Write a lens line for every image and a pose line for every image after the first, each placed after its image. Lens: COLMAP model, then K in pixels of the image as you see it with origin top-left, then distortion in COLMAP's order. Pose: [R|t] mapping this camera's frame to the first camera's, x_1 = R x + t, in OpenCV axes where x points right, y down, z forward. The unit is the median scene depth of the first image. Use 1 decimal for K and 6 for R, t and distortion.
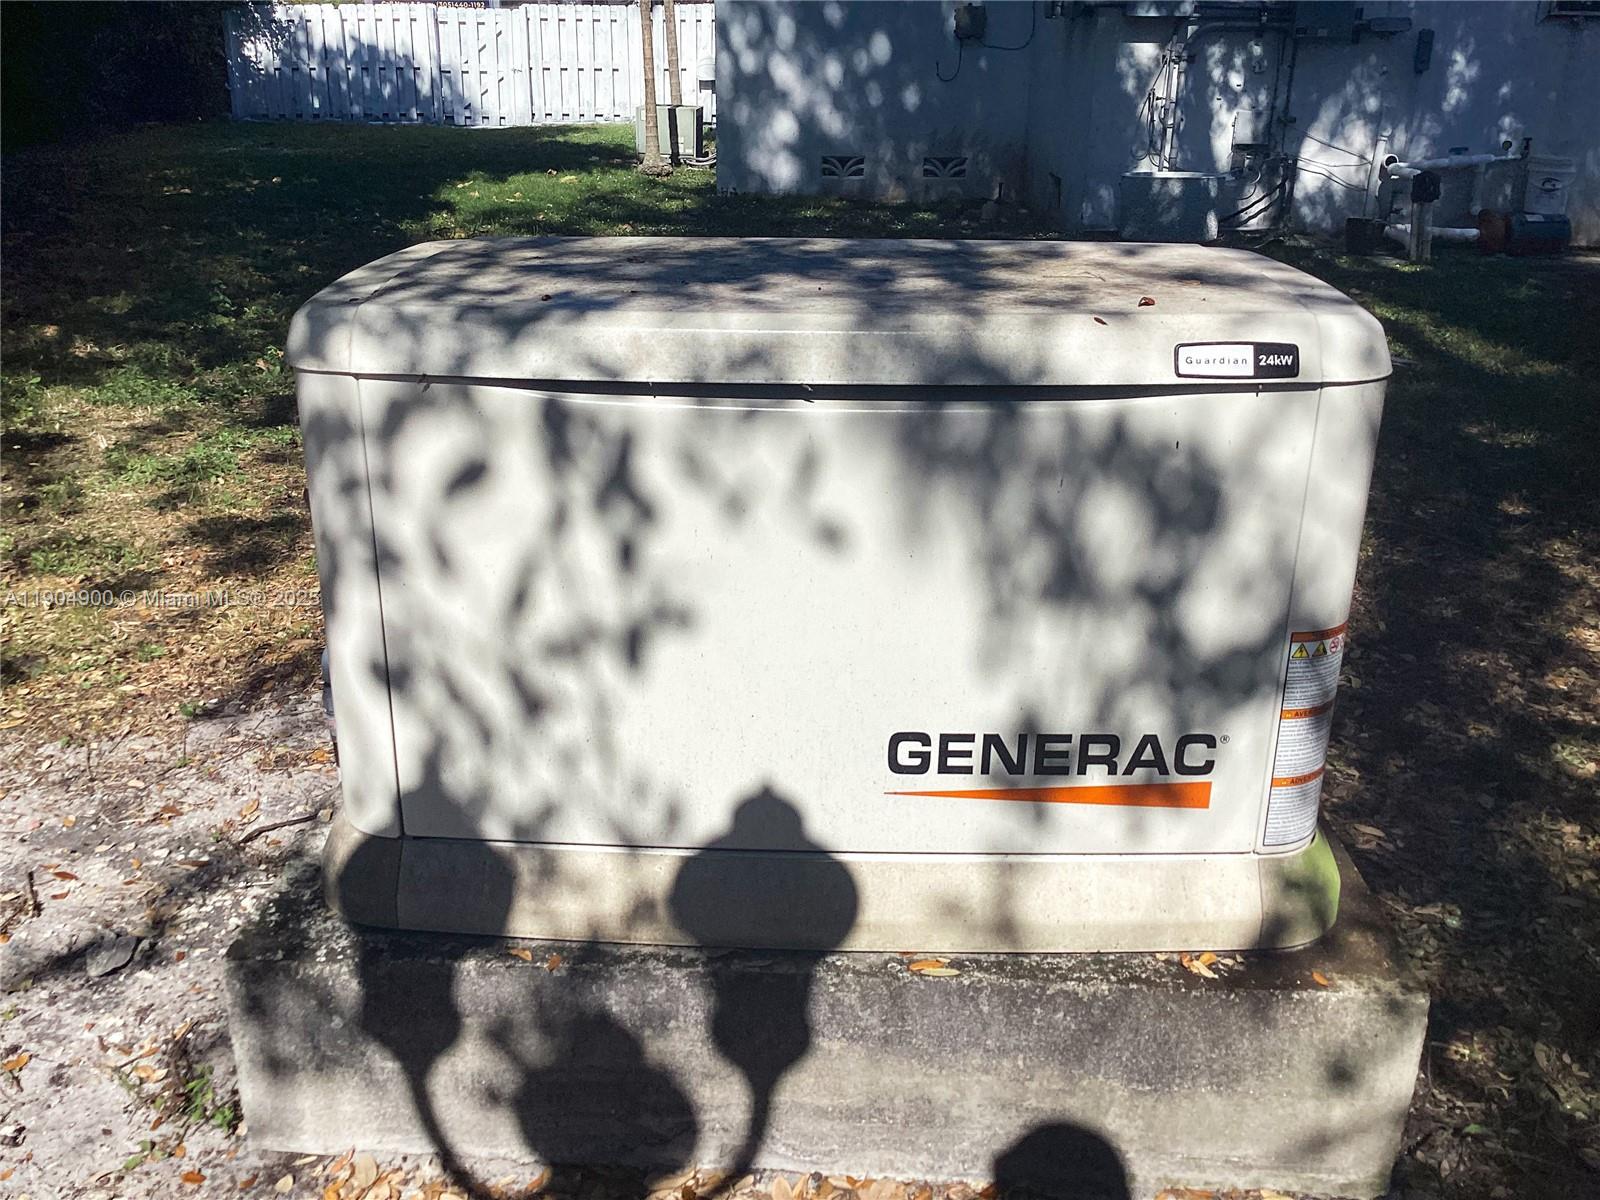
lens RADIAL K [[1445.1, 0, 800.0], [0, 1445.1, 600.0], [0, 0, 1]] dist [0.089778, -0.152080]
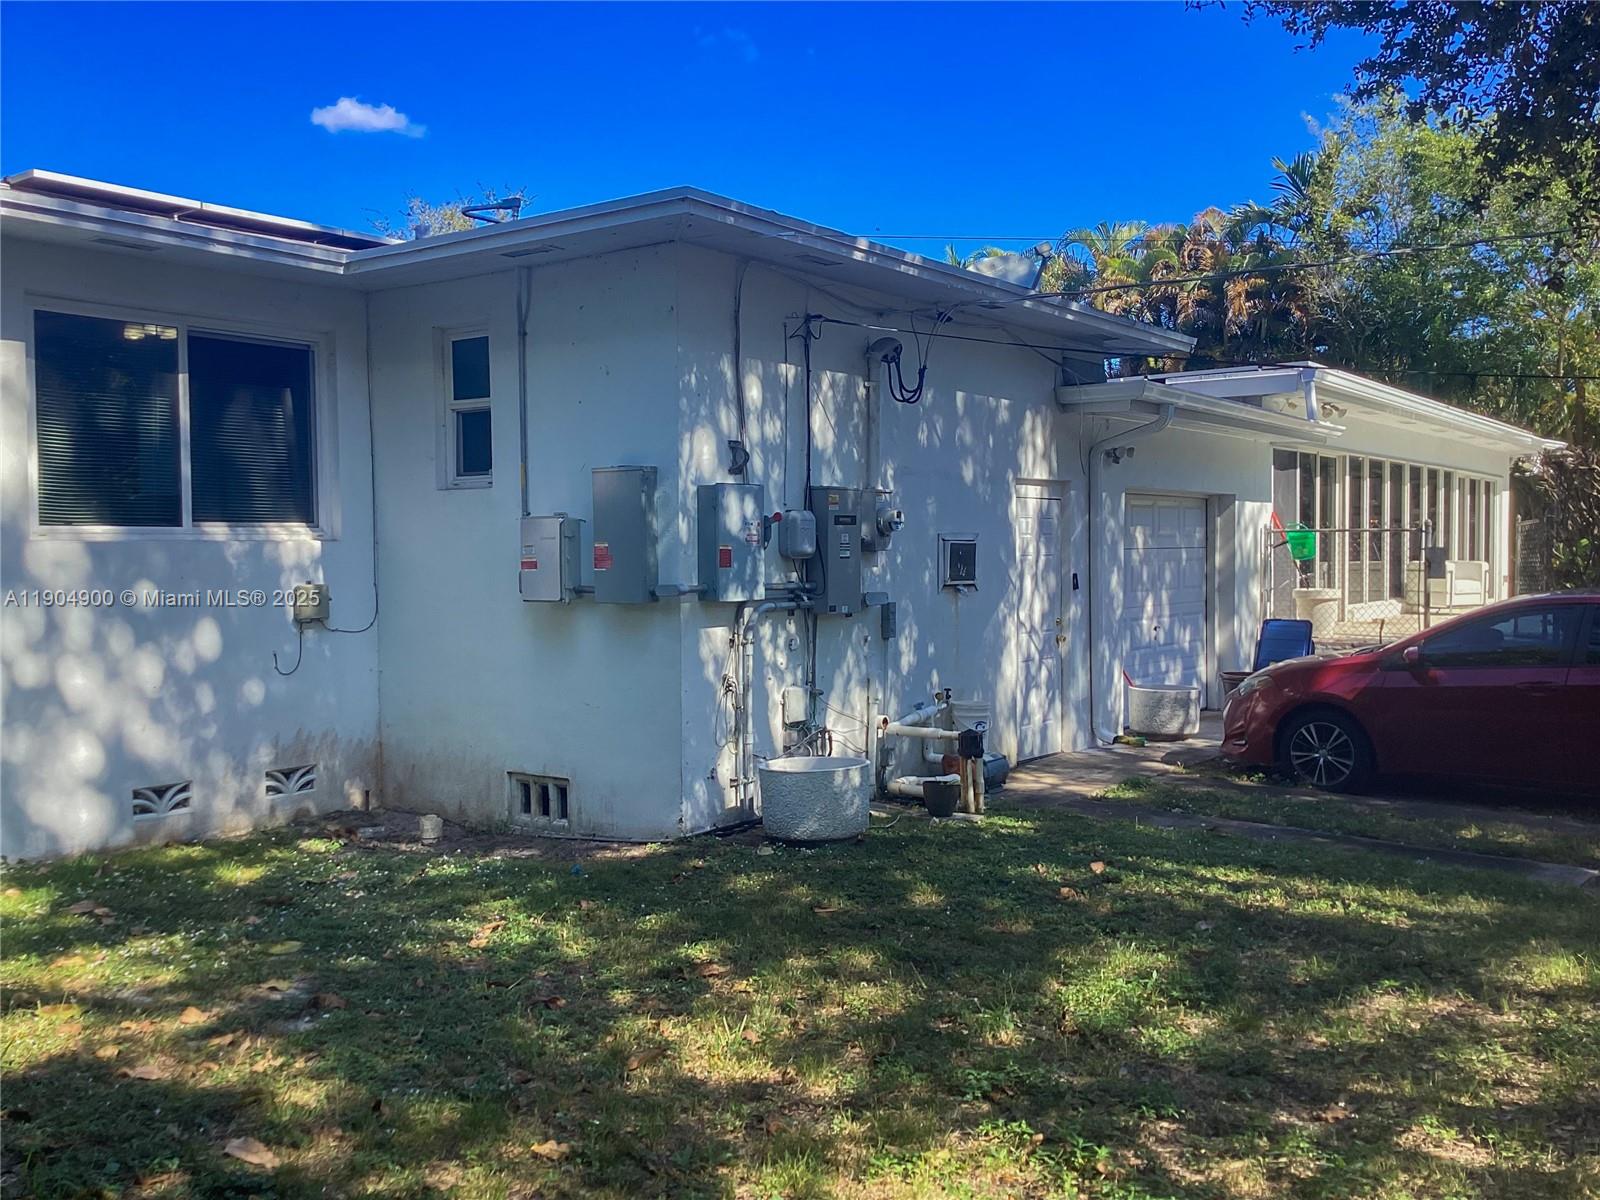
lens RADIAL K [[1445.1, 0, 800.0], [0, 1445.1, 600.0], [0, 0, 1]] dist [0.089778, -0.152080]
pose [[0.576887, -0.038291, 0.815926, -0.369602], [0.305901, 0.936335, -0.172341, -0.178413], [-0.757381, 0.349014, 0.551873, 0.362275]]
